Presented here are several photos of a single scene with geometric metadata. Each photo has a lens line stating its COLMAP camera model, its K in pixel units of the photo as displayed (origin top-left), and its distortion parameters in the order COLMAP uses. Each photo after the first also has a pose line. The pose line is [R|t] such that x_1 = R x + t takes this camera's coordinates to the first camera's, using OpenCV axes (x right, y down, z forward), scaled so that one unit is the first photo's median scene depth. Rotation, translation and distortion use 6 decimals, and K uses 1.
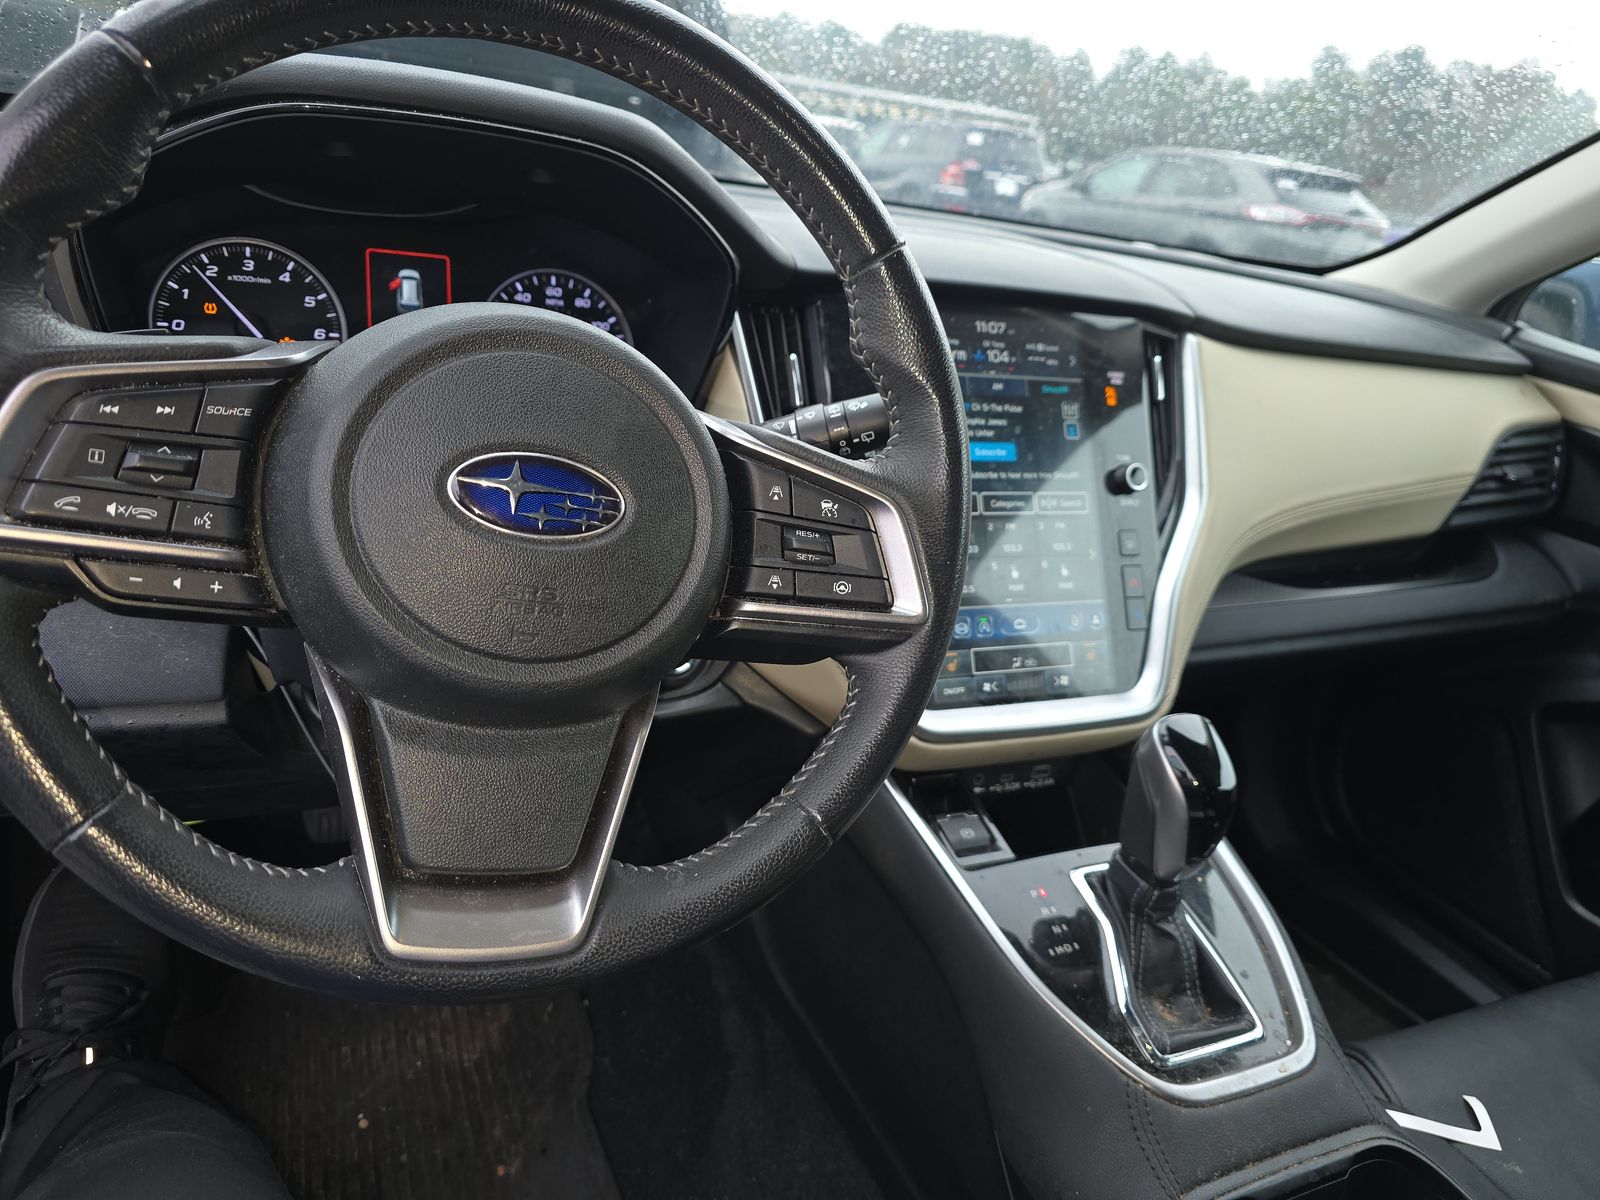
lens RADIAL K [[1087.5, 0, 790.4], [0, 1087.5, 600.0], [0, 0, 1]] dist [0.047325, -0.048621]
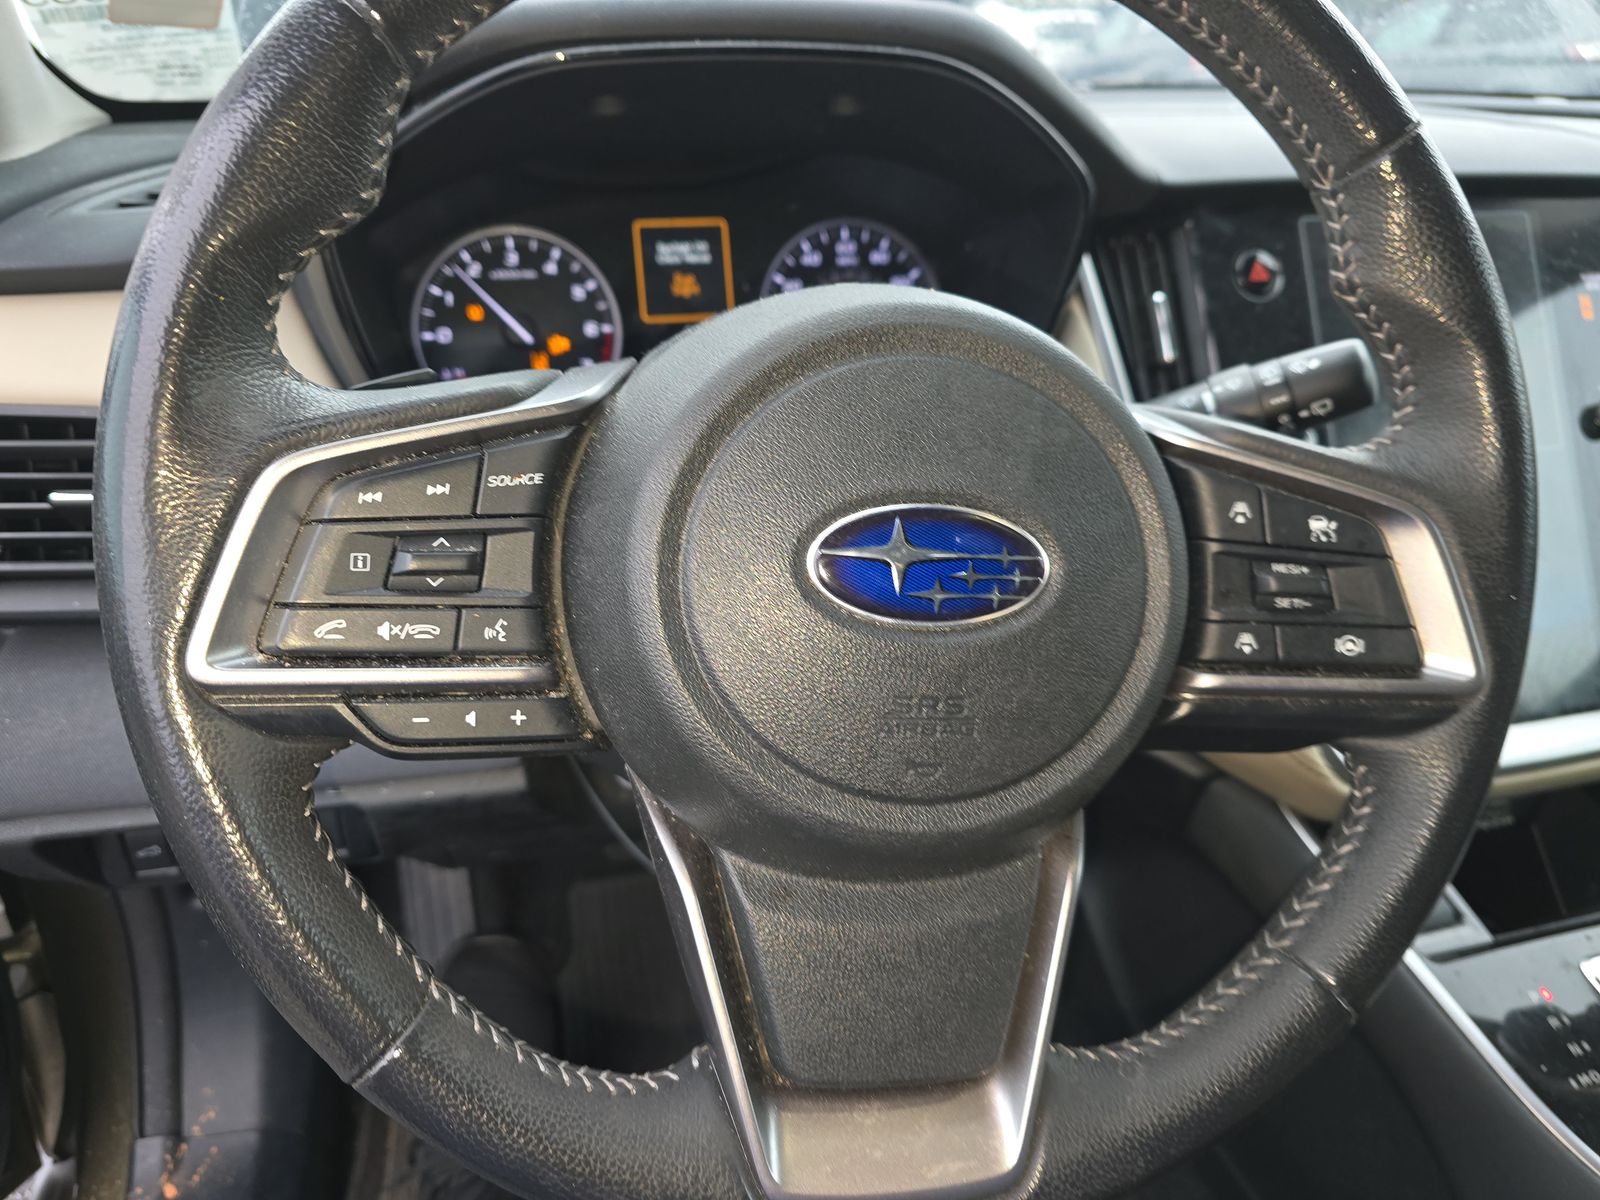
lens RADIAL K [[1081.4, 0, 800.0], [0, 1081.4, 600.0], [0, 0, 1]] dist [0.052509, -0.089538]
pose [[0.975459, -0.050013, -0.214428, -0.164395], [0.063198, 0.996480, 0.055079, -0.116112], [0.210919, -0.067278, 0.975186, 0.308164]]
